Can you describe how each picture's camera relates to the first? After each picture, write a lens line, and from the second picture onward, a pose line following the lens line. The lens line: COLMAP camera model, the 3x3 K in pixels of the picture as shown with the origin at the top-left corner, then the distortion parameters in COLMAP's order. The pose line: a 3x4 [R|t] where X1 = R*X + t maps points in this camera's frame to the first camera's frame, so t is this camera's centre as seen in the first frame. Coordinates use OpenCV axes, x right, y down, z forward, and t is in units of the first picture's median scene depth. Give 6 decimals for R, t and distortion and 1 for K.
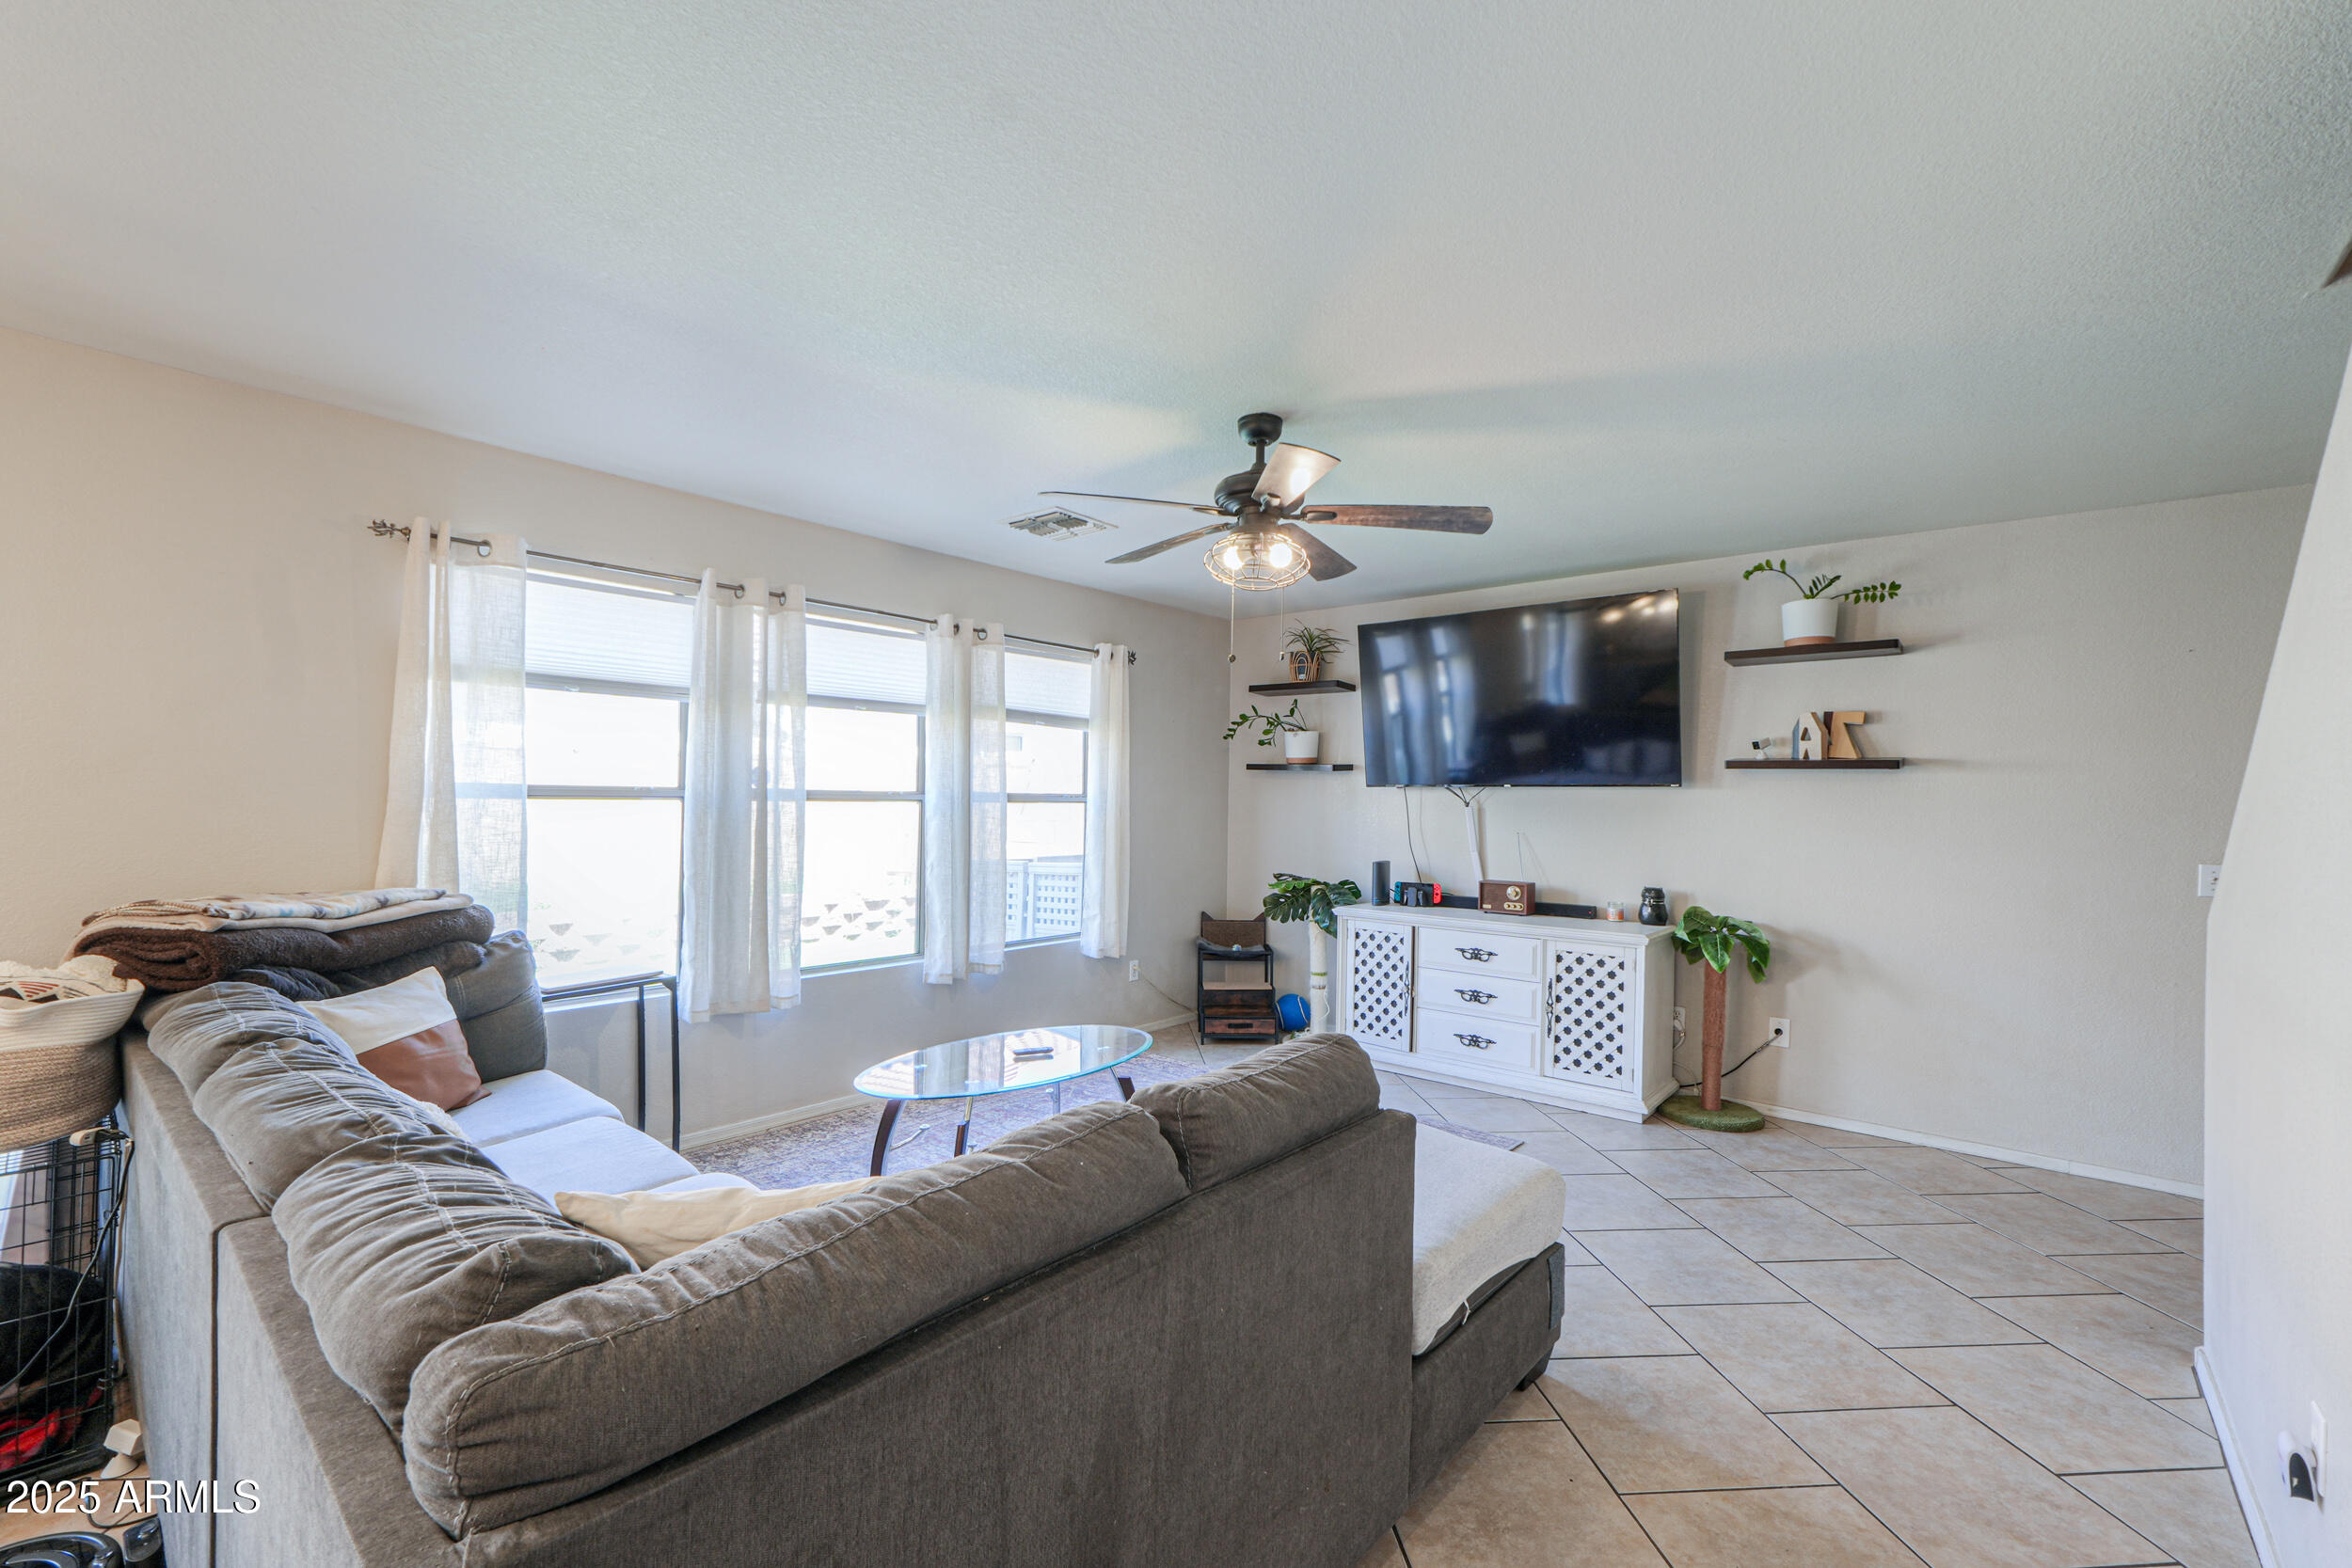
lens RADIAL K [[992.1, 0, 1159.3], [0, 992.1, 793.4], [0, 0, 1]] dist [0.001316, -0.000383]
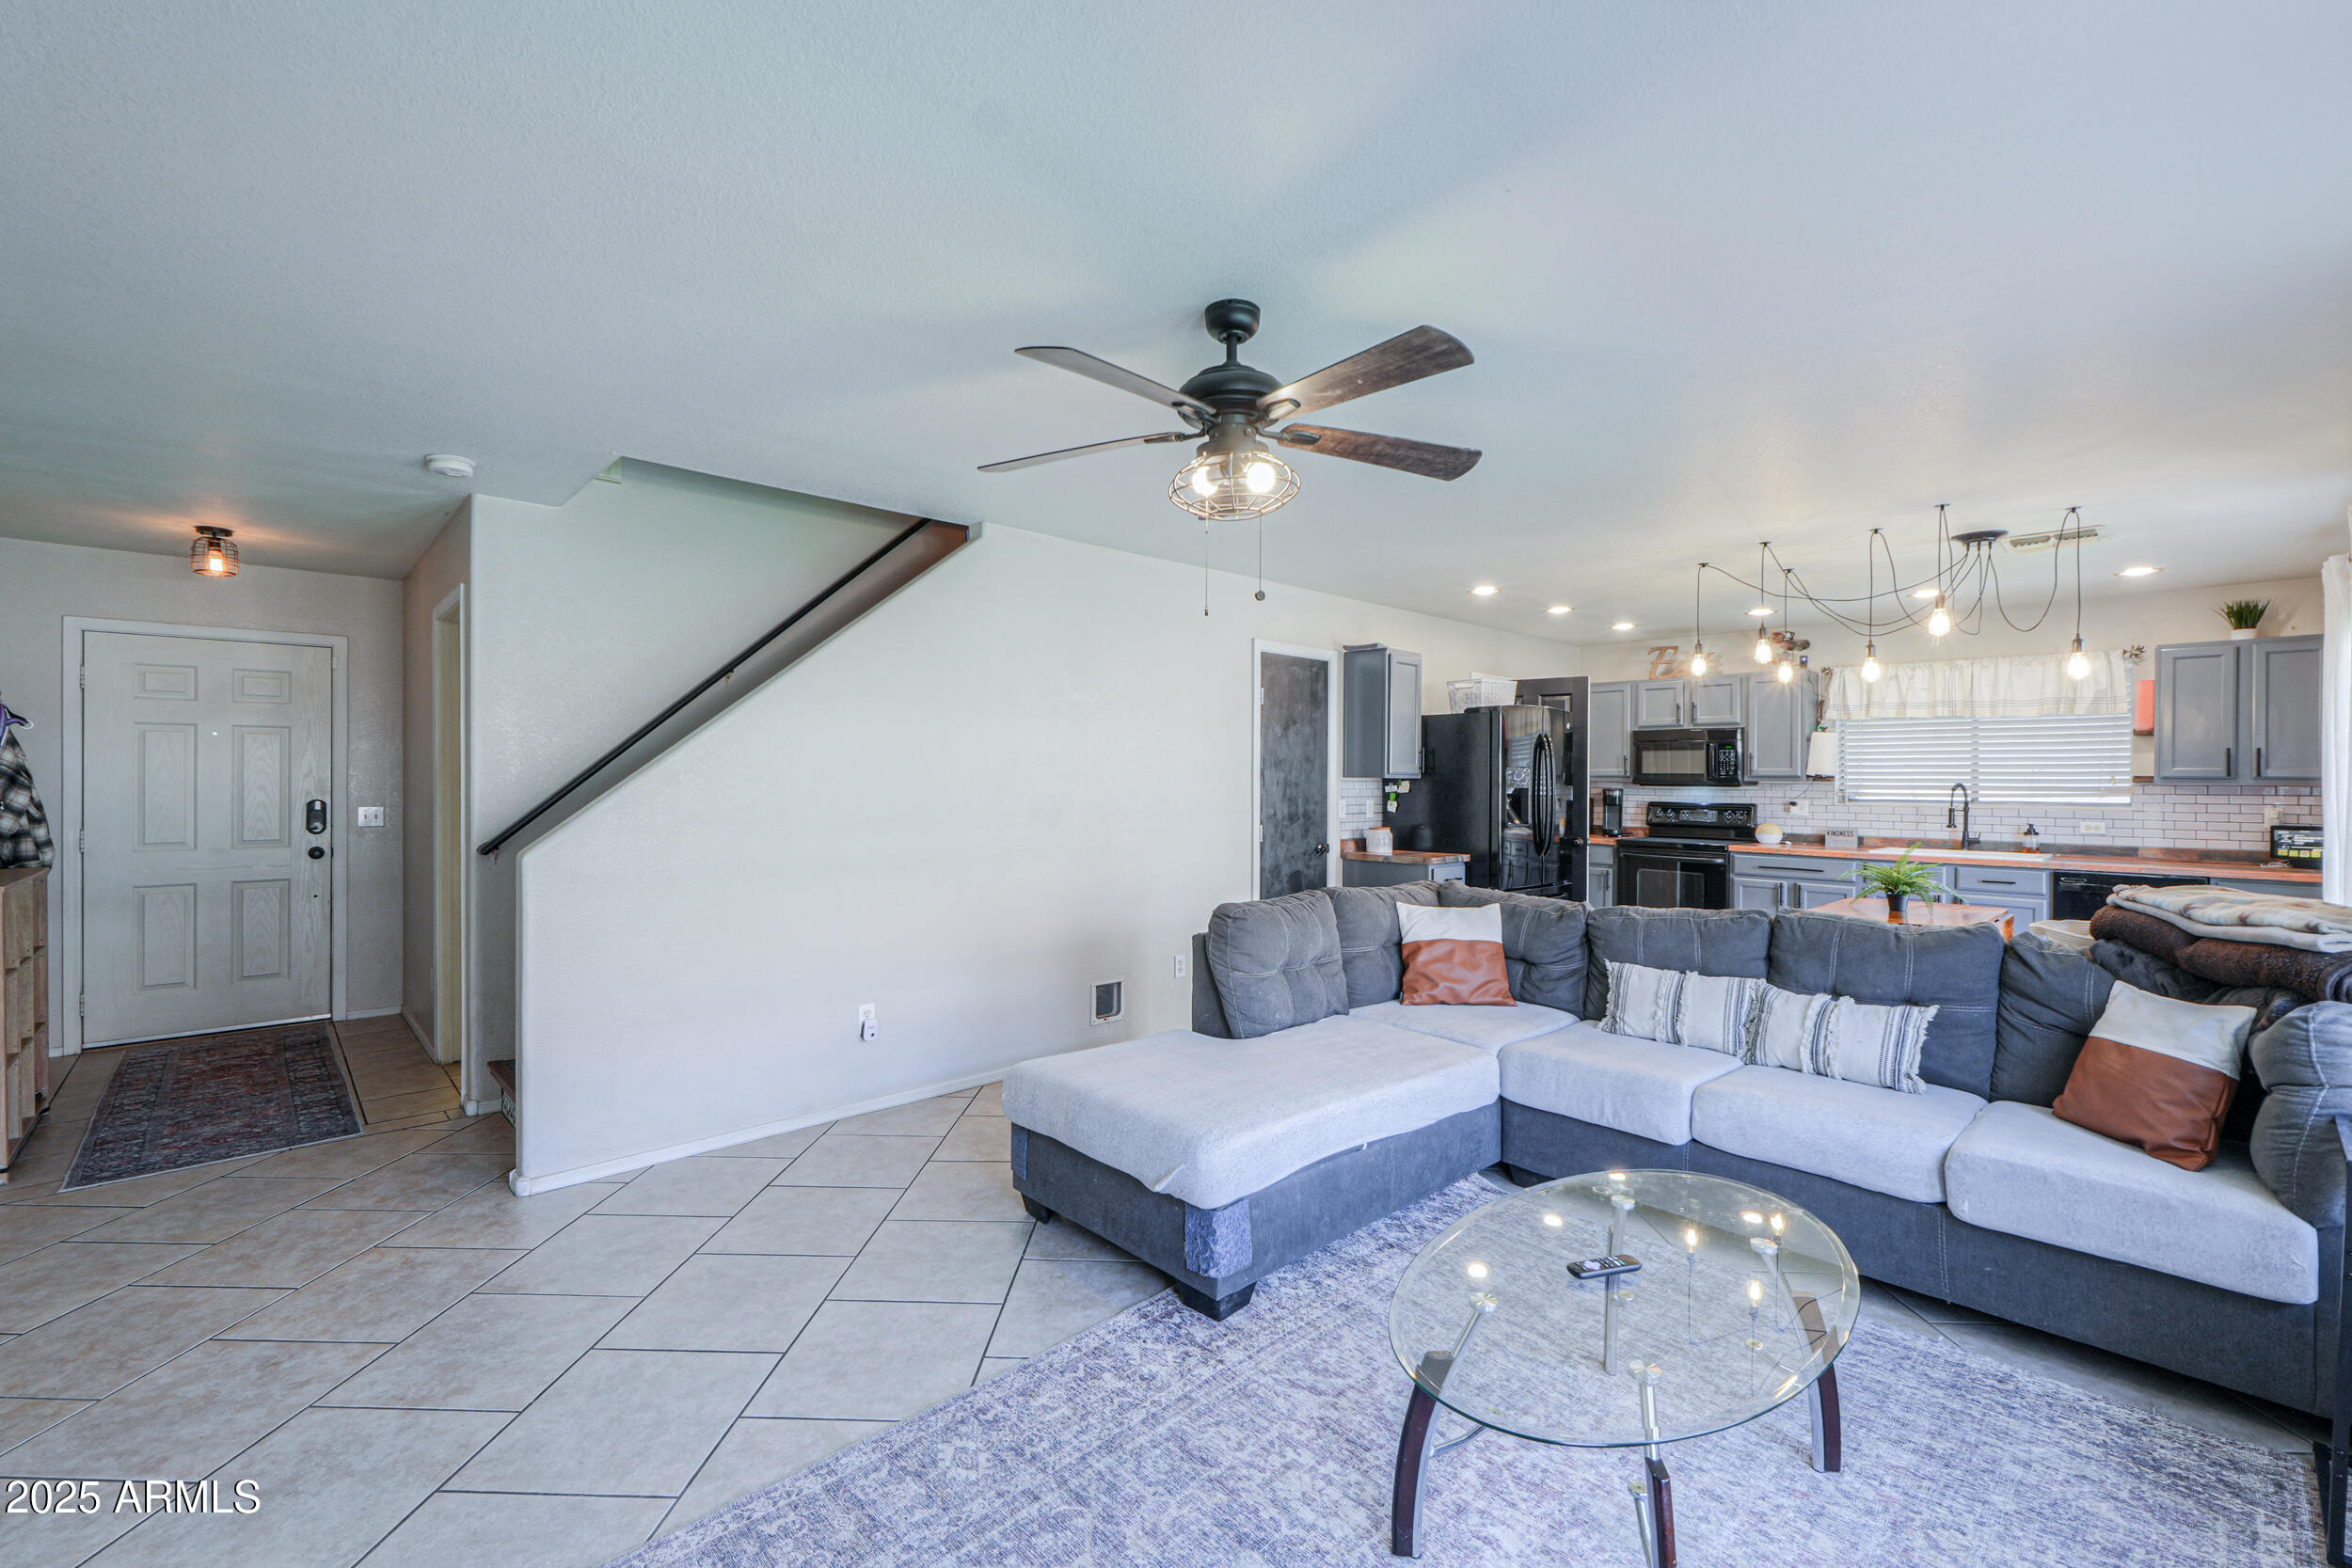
lens RADIAL K [[992.1, 0, 1151.9], [0, 992.1, 782.2], [0, 0, 1]] dist [0.001316, -0.000383]
pose [[-0.993576, -0.020935, 0.111213, 0.044452], [-0.020672, 0.999780, 0.003510, 0.002998], [-0.111262, 0.001188, -0.993790, 1.117366]]
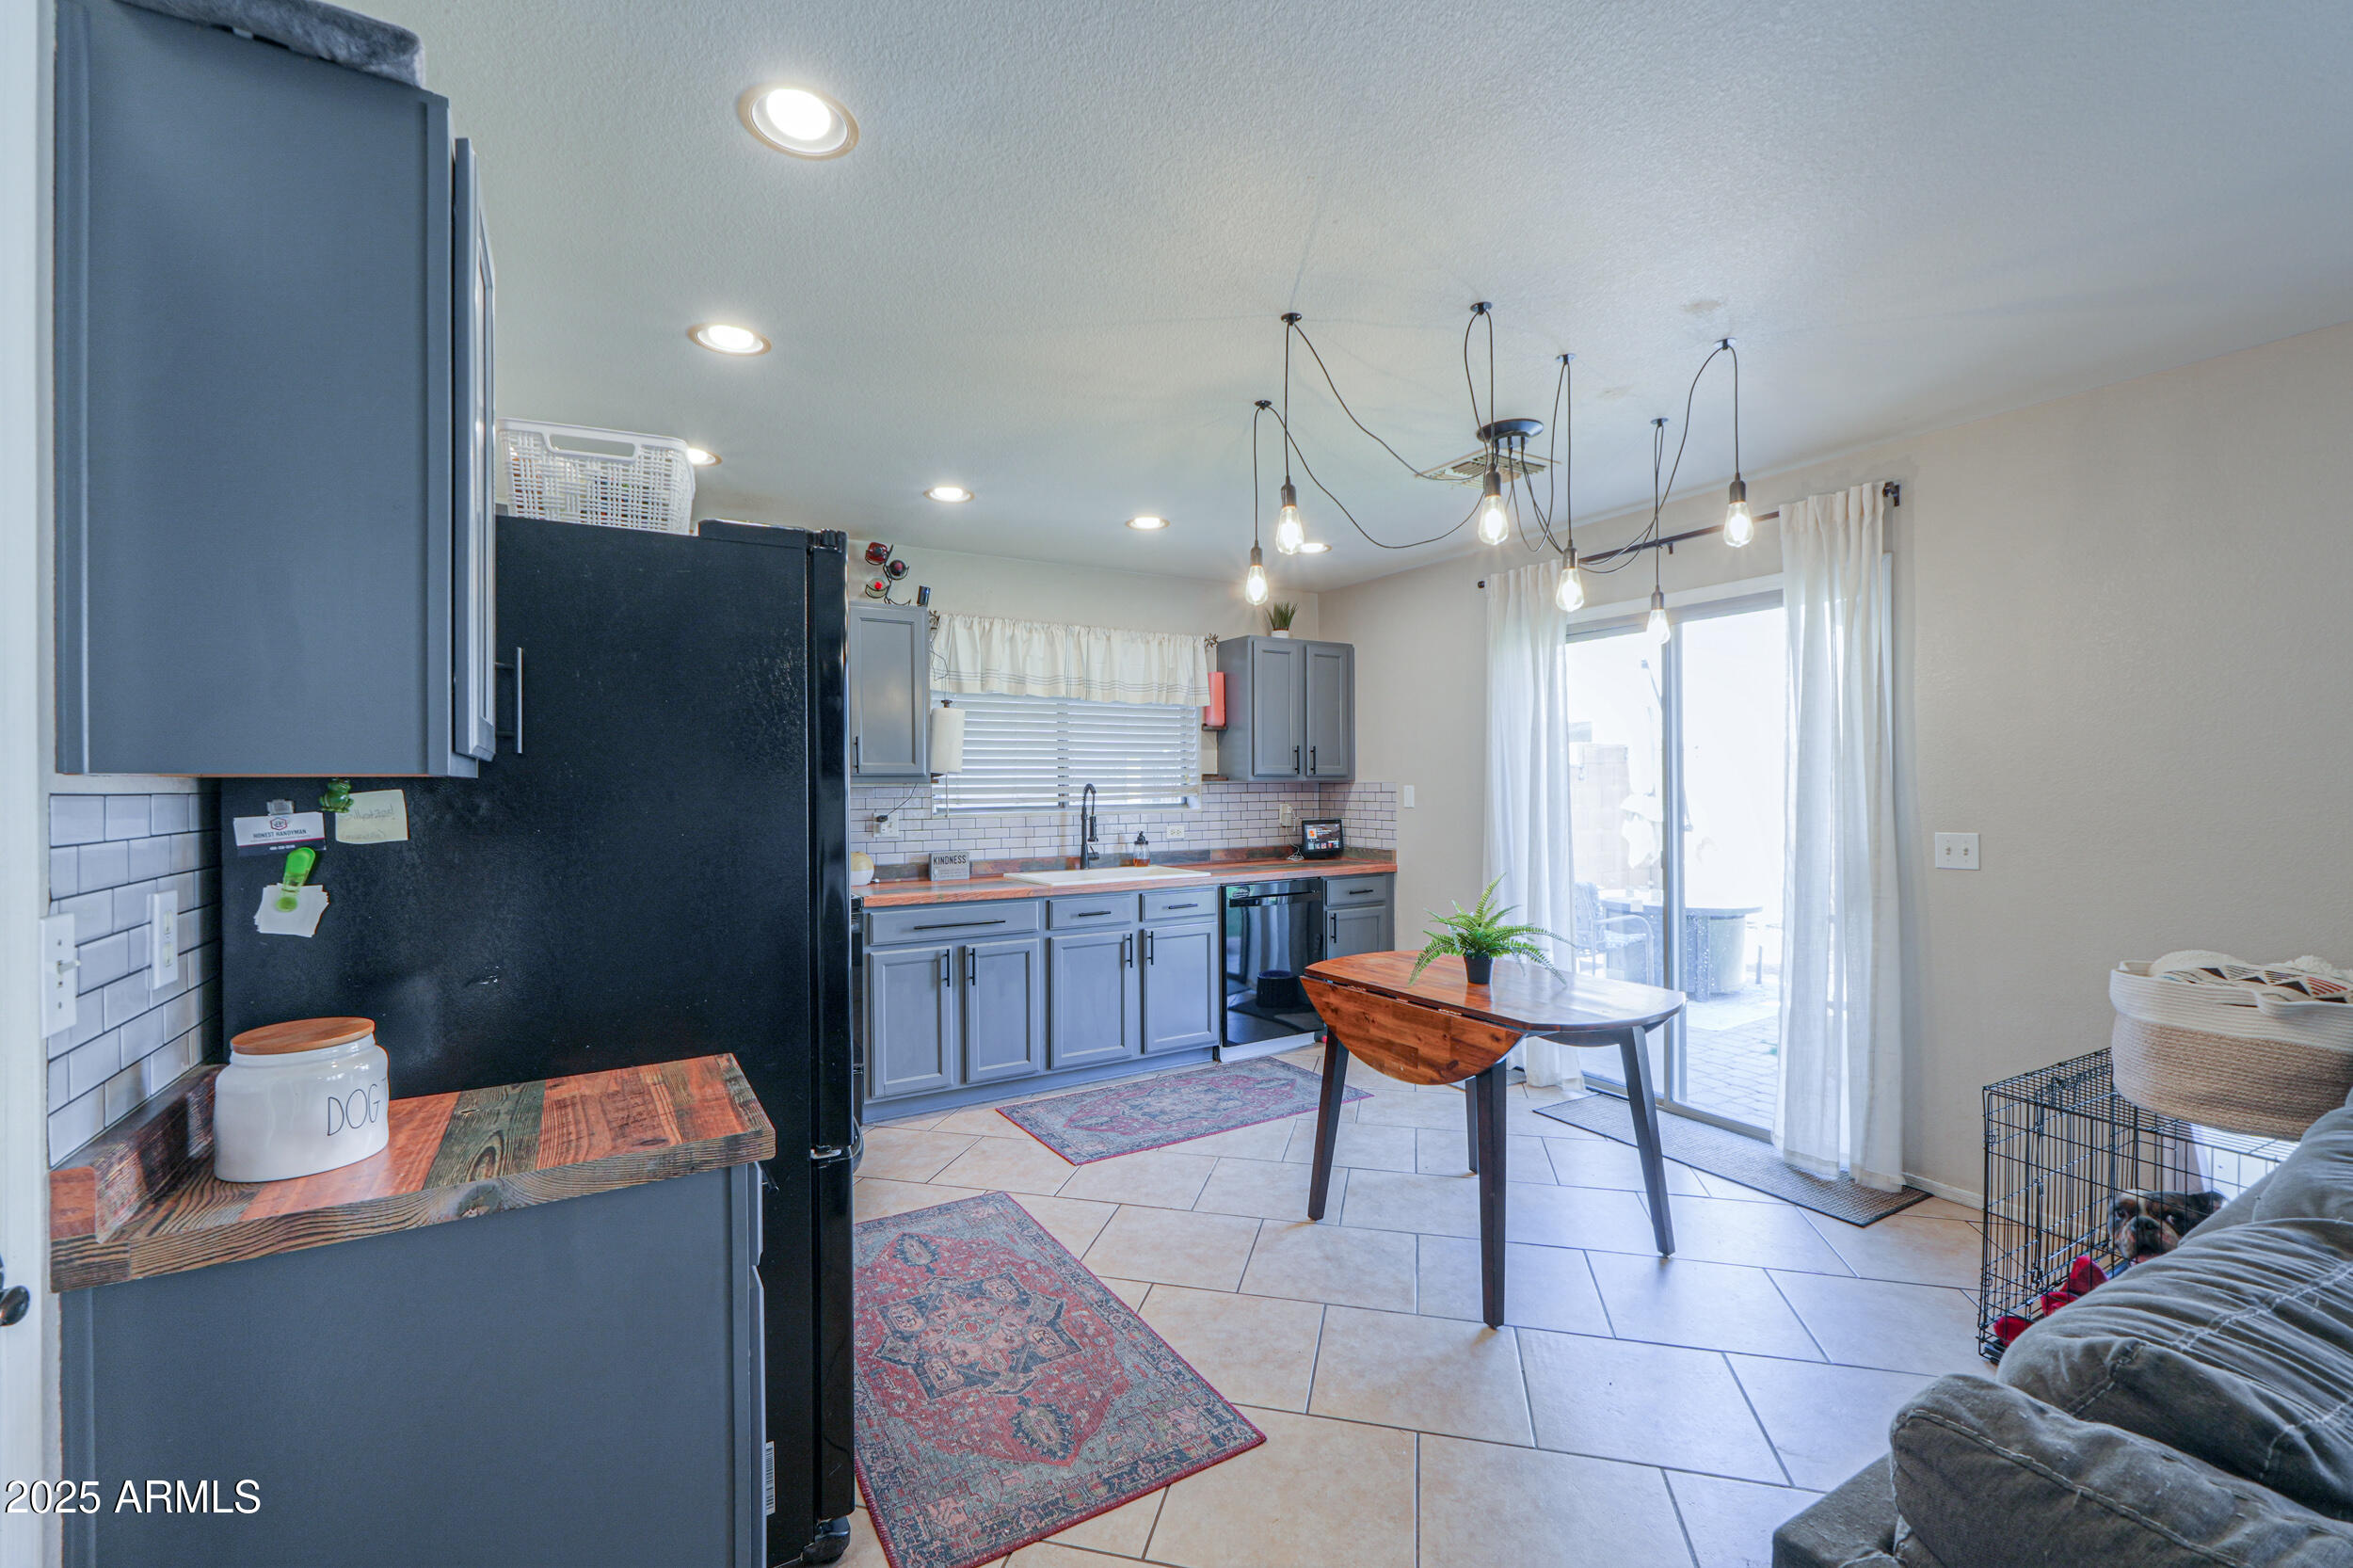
lens RADIAL K [[992.6, 0, 1200.7], [0, 992.6, 782.7], [0, 0, 1]] dist [0.001316, -0.000383]
pose [[-0.301507, -0.013660, -0.953366, 0.067622], [0.003502, 0.999875, -0.015434, 0.001792], [0.953458, -0.007993, -0.301421, 0.102544]]
